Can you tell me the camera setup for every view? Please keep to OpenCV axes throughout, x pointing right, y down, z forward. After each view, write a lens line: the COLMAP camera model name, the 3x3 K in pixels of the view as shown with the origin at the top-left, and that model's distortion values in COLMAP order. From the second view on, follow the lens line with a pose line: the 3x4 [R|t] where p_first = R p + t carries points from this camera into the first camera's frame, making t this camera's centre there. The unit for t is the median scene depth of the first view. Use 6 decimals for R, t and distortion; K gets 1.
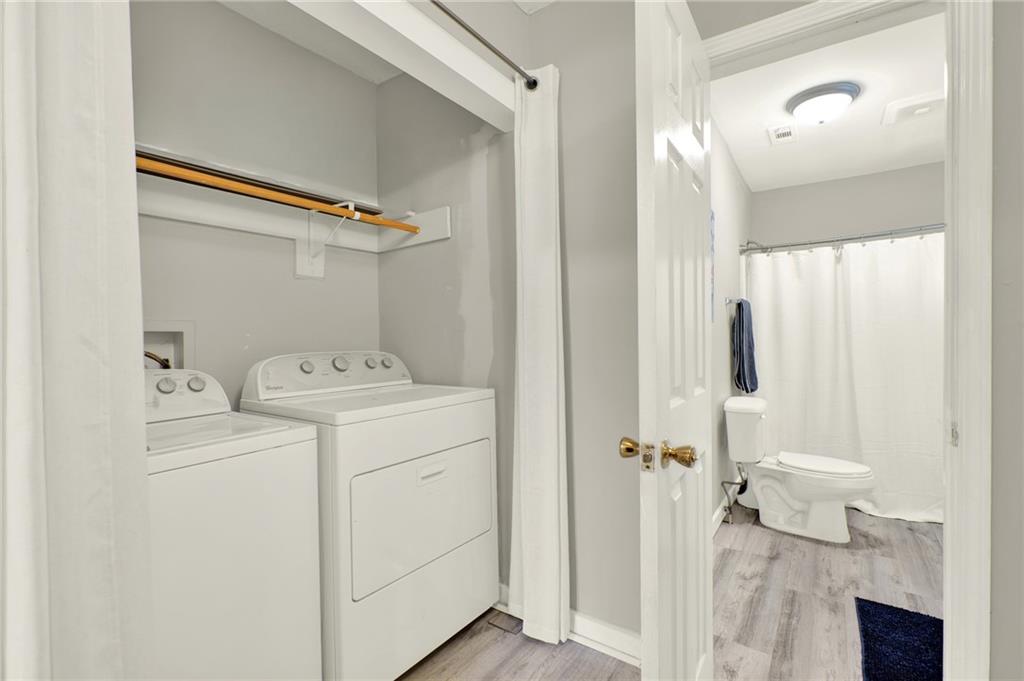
lens RADIAL K [[472.2, 0, 507.3], [0, 472.2, 340.1], [0, 0, 1]] dist [-0.008345, -0.000765]
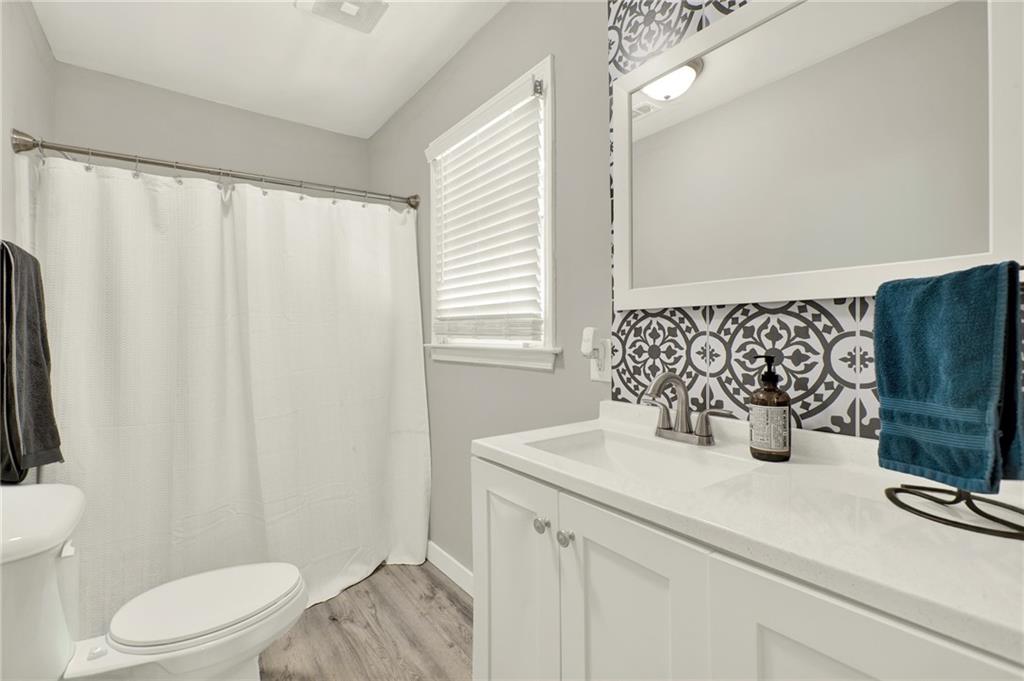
lens RADIAL K [[472.2, 0, 508.3], [0, 472.2, 336.7], [0, 0, 1]] dist [-0.008345, -0.000765]
pose [[0.342605, 0.000616, 0.939479, 0.272203], [0.007684, 0.999964, -0.003458, -0.004508], [-0.939448, 0.008404, 0.342588, 0.469268]]
